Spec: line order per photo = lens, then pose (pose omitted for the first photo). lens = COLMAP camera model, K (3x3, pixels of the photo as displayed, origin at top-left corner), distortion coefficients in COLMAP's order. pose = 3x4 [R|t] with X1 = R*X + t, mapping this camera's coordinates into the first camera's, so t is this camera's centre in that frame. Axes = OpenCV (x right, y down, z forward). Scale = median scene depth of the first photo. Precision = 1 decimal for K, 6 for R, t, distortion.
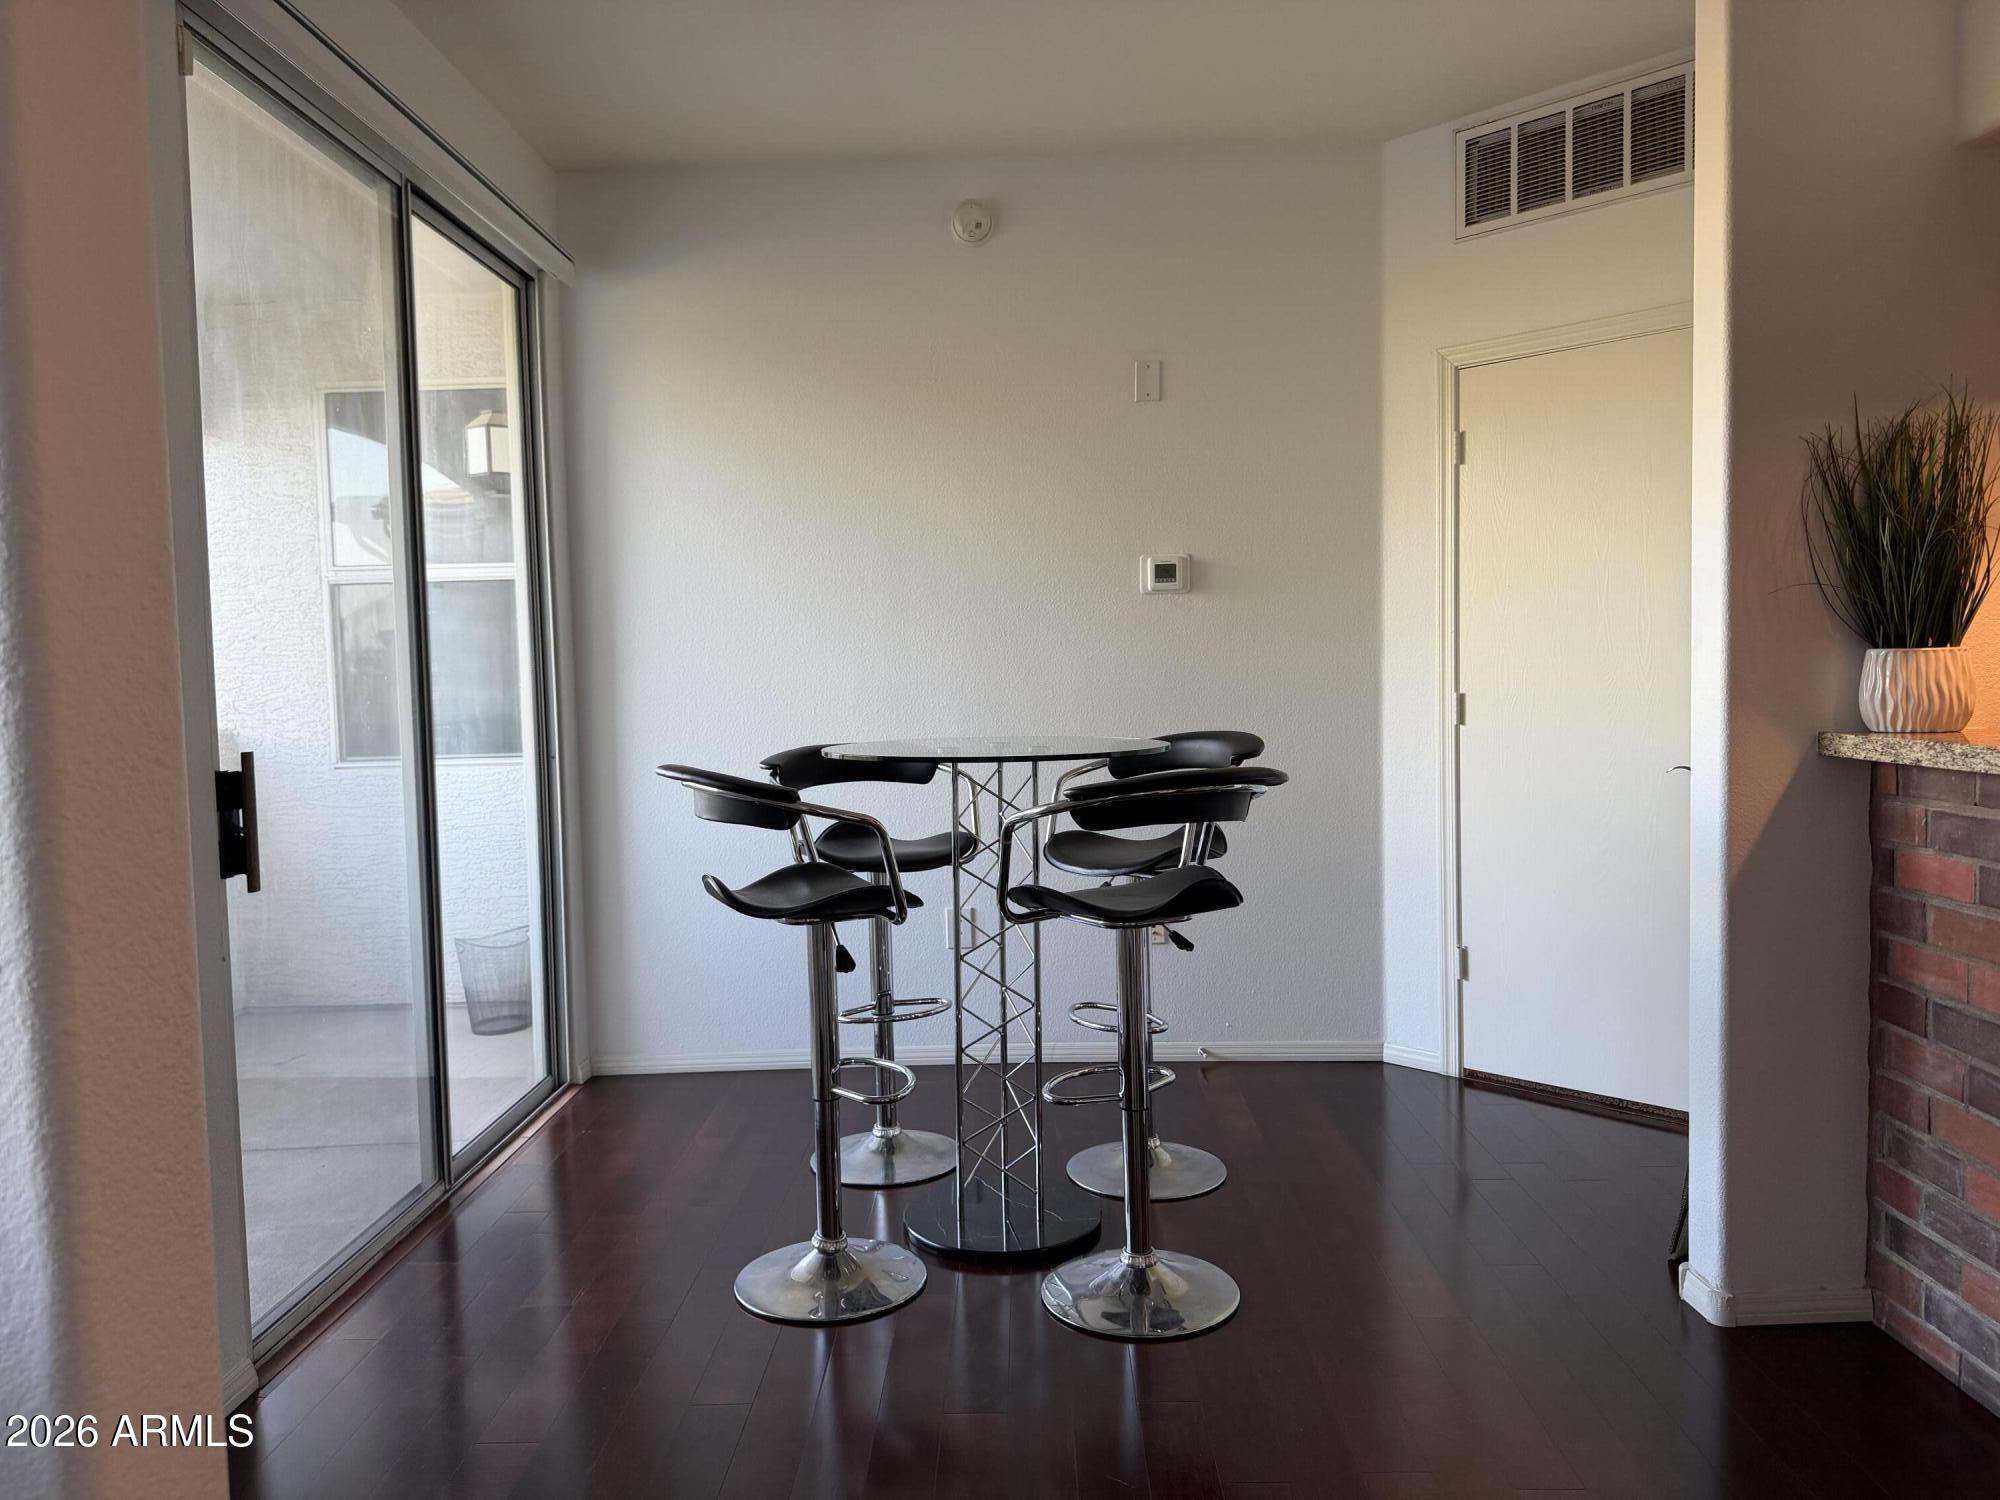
lens RADIAL K [[1430.0, 0, 1061.8], [0, 1430.0, 759.2], [0, 0, 1]] dist [0.145105, -0.170146]
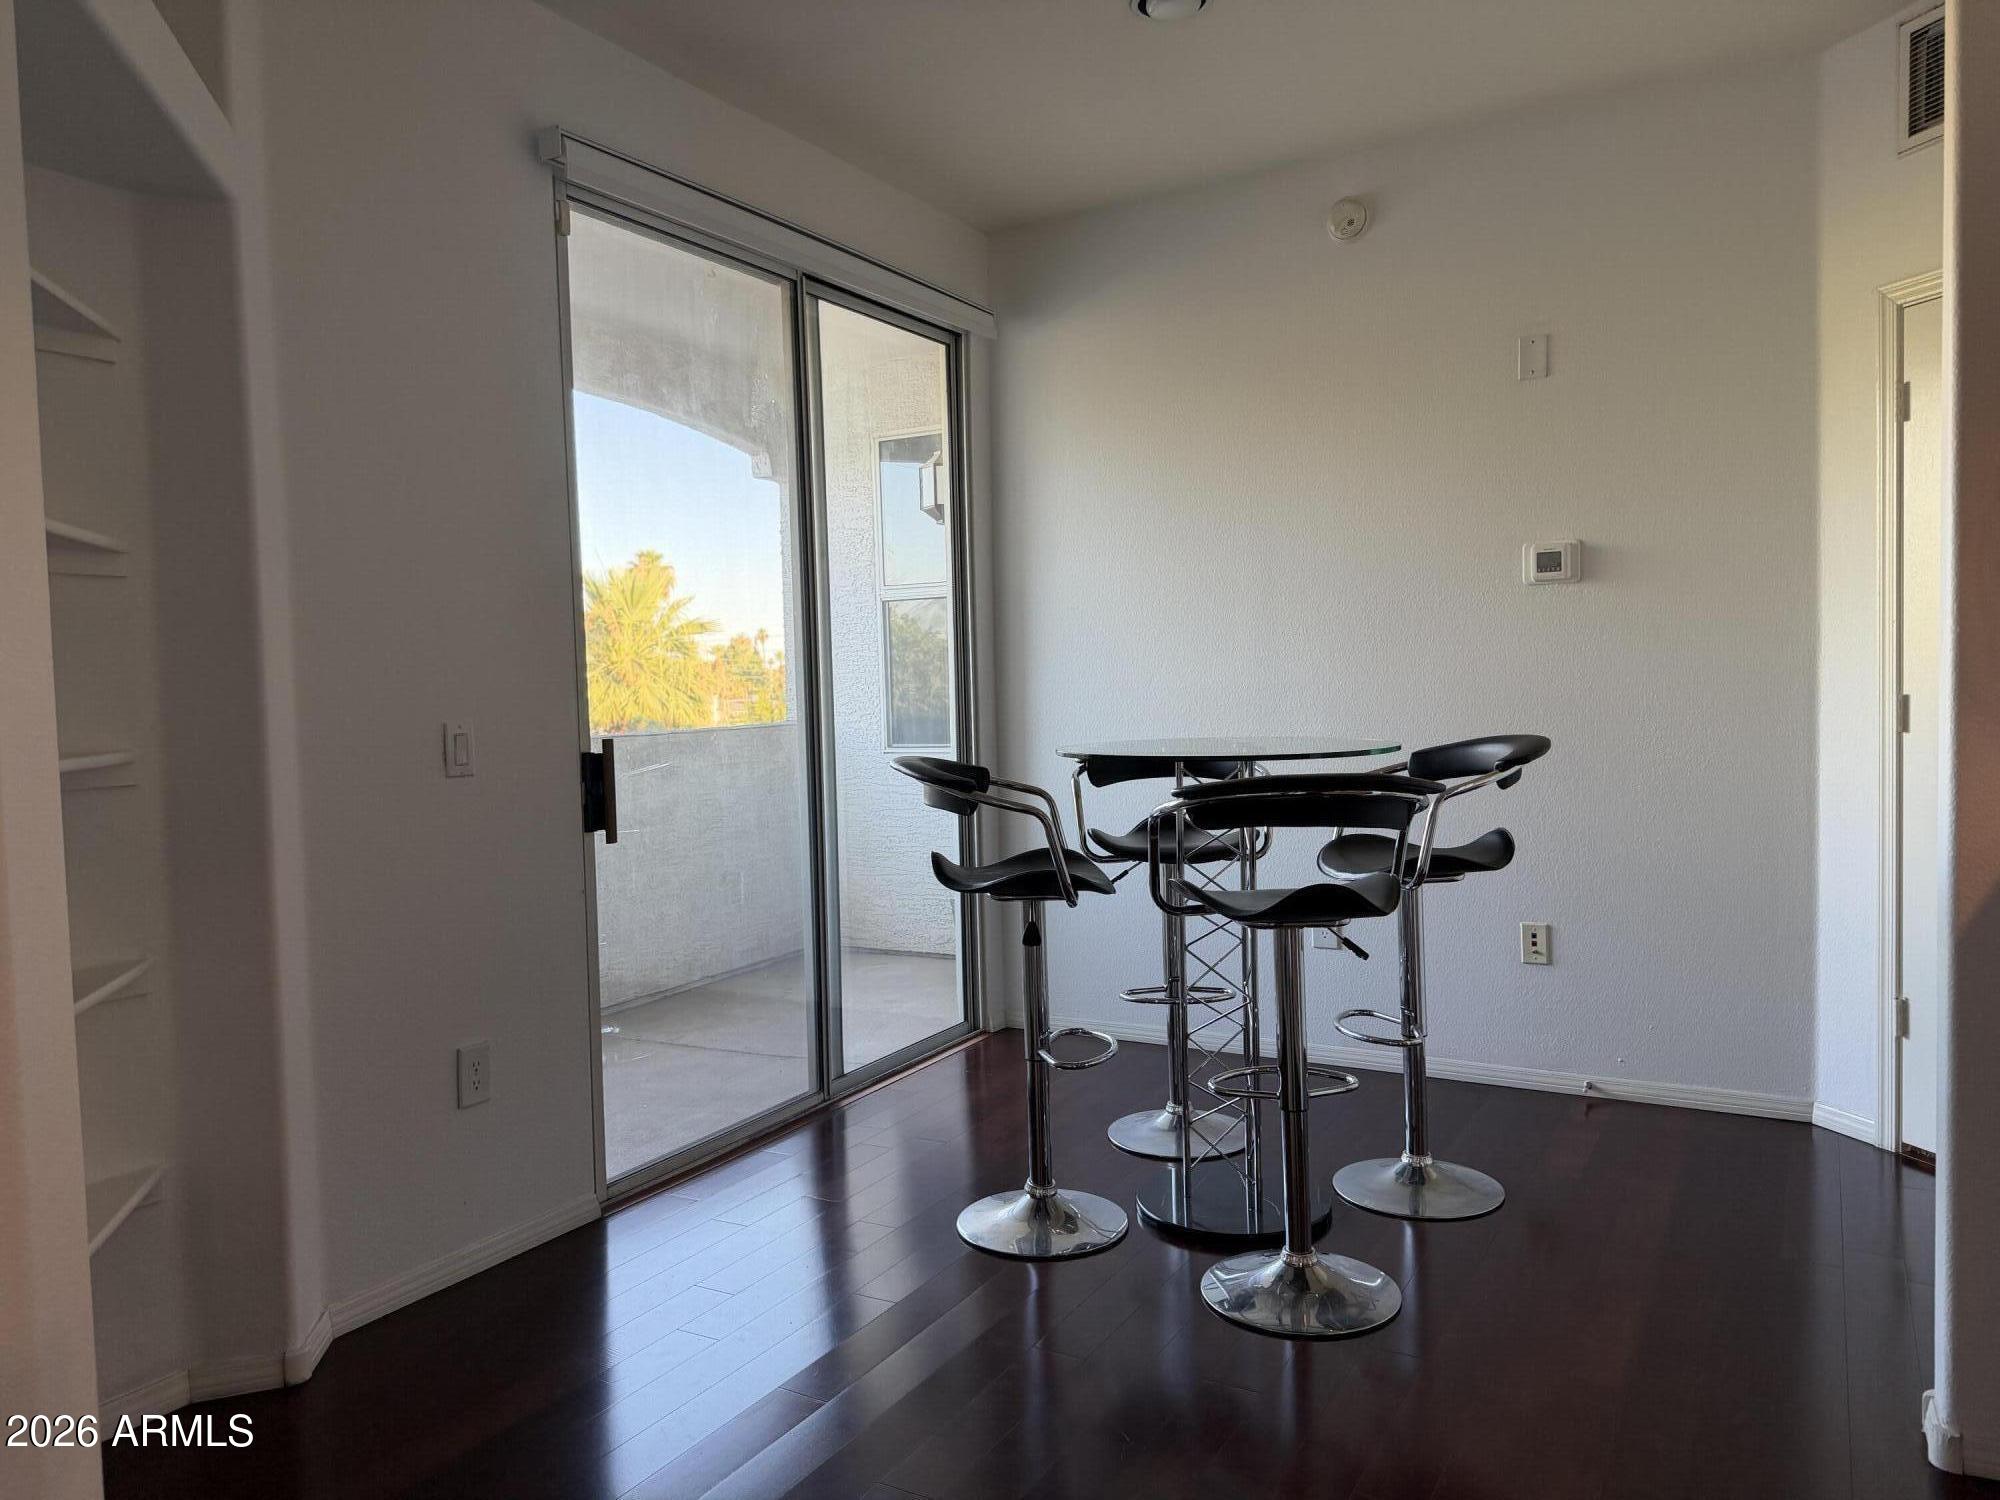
lens RADIAL K [[1422.8, 0, 995.2], [0, 1422.8, 757.1], [0, 0, 1]] dist [0.142741, -0.184551]
pose [[0.880146, 0.024594, -0.474066, 0.212584], [-0.023075, 0.999693, 0.009024, -0.004515], [0.474143, 0.002997, 0.880443, 0.010166]]
